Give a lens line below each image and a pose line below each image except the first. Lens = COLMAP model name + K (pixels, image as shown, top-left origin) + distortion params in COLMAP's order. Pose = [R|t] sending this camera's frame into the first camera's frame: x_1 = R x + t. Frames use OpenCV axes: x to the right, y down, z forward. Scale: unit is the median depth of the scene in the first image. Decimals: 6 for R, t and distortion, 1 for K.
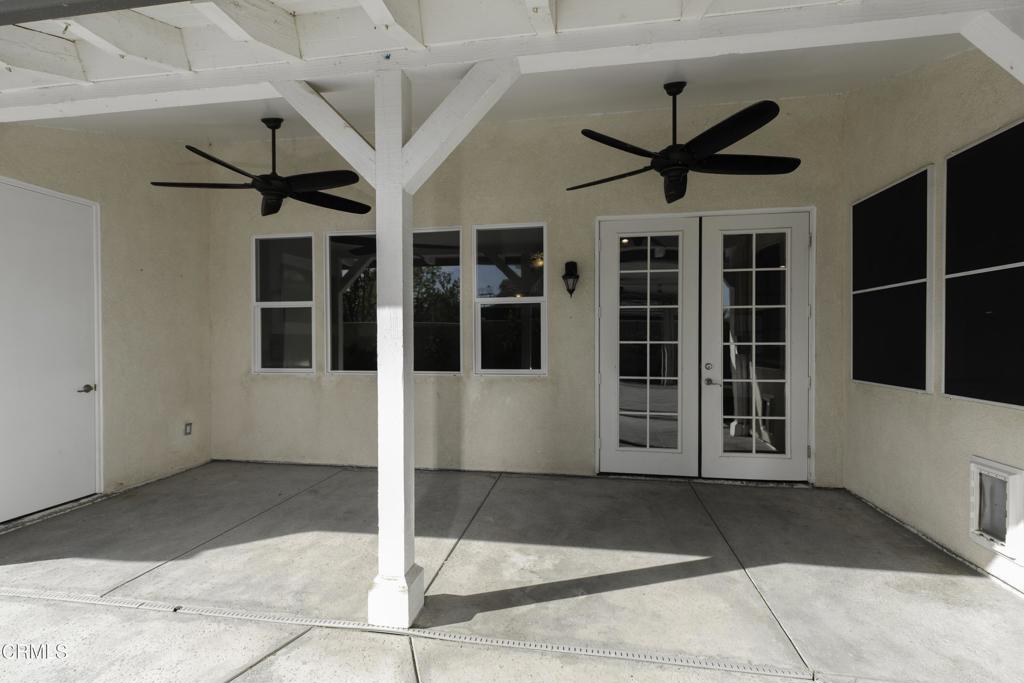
lens RADIAL K [[457.1, 0, 513.0], [0, 457.1, 345.2], [0, 0, 1]] dist [0.001965, 0.000205]
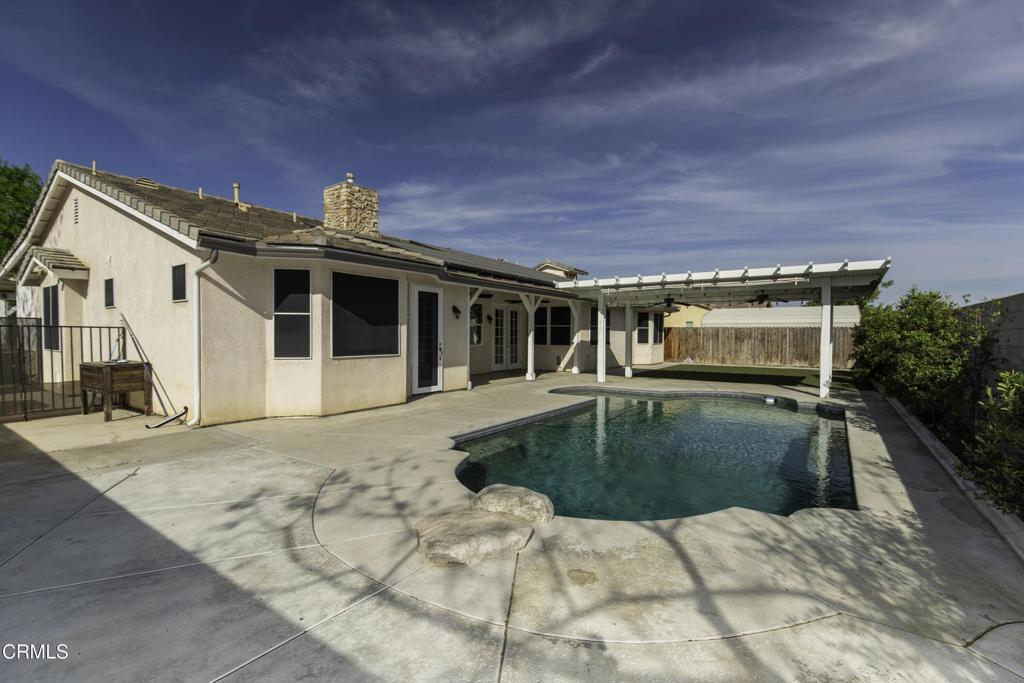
lens RADIAL K [[457.1, 0, 513.0], [0, 457.1, 345.2], [0, 0, 1]] dist [0.001965, 0.000205]
pose [[0.441921, -0.018587, 0.896862, -3.140348], [0.003708, 0.999815, 0.018894, -0.006906], [-0.897047, -0.005024, 0.441908, -0.826548]]
